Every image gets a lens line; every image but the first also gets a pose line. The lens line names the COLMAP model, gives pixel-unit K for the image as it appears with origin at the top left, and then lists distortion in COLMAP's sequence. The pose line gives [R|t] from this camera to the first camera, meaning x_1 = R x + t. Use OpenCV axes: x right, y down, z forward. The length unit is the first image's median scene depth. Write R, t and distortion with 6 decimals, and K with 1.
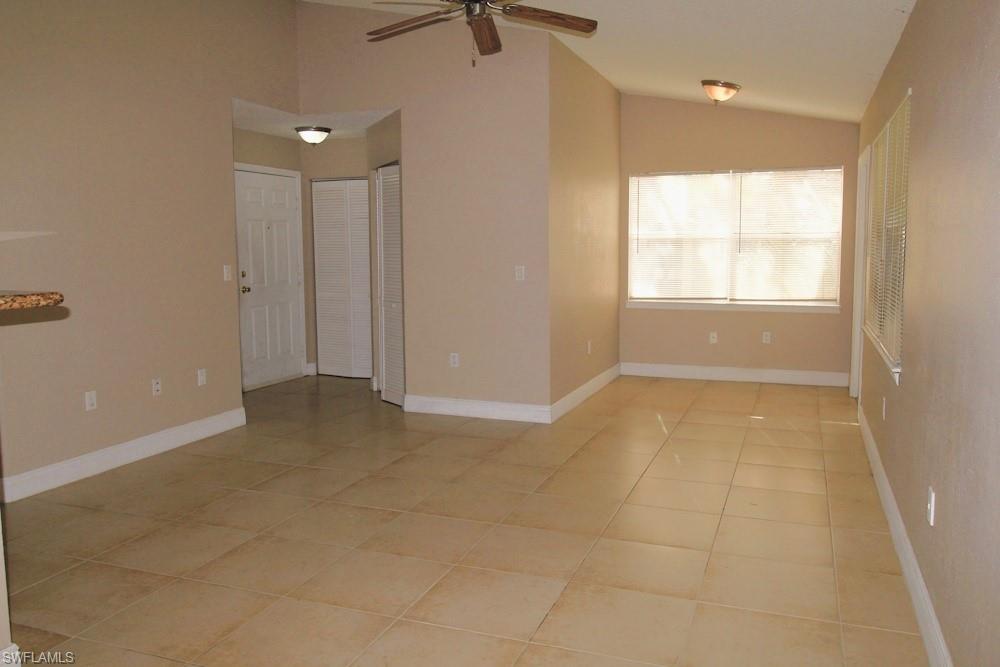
lens RADIAL K [[784.0, 0, 506.6], [0, 784.0, 319.9], [0, 0, 1]] dist [0.004432, -0.001285]
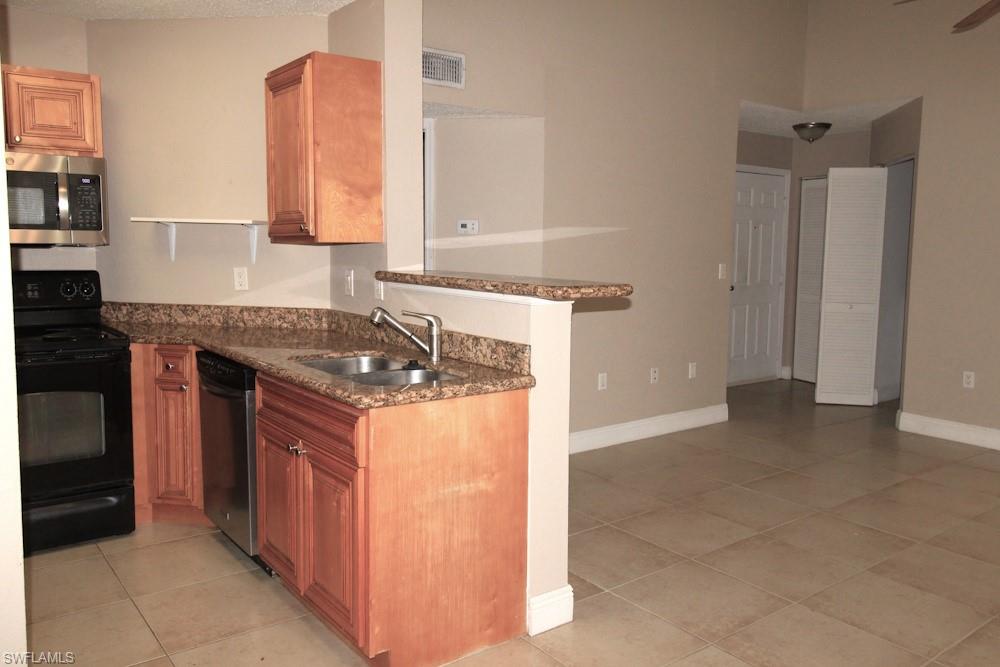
lens RADIAL K [[784.0, 0, 506.6], [0, 784.0, 319.9], [0, 0, 1]] dist [0.004432, -0.001285]
pose [[0.848704, 0.069033, -0.524343, -0.066299], [-0.068562, 0.997439, 0.020343, 0.002353], [0.524405, 0.018685, 0.851264, -0.022928]]
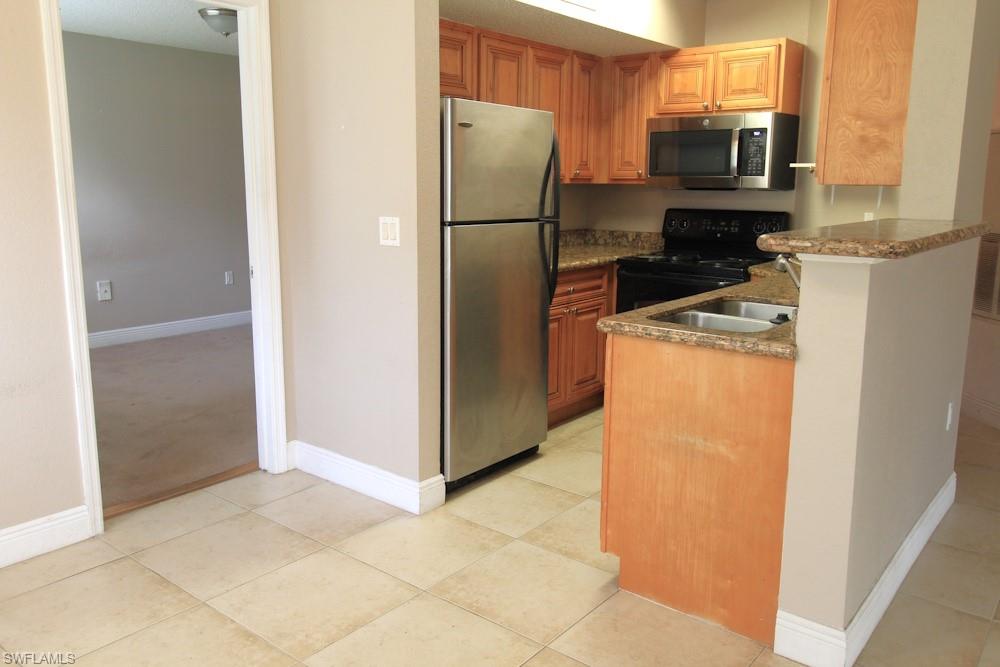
lens RADIAL K [[784.0, 0, 506.6], [0, 784.0, 319.9], [0, 0, 1]] dist [0.004432, -0.001285]
pose [[-0.308258, 0.169409, -0.936097, 0.142118], [-0.099734, 0.972838, 0.208901, -0.042757], [0.946060, 0.157756, -0.282990, 0.446683]]
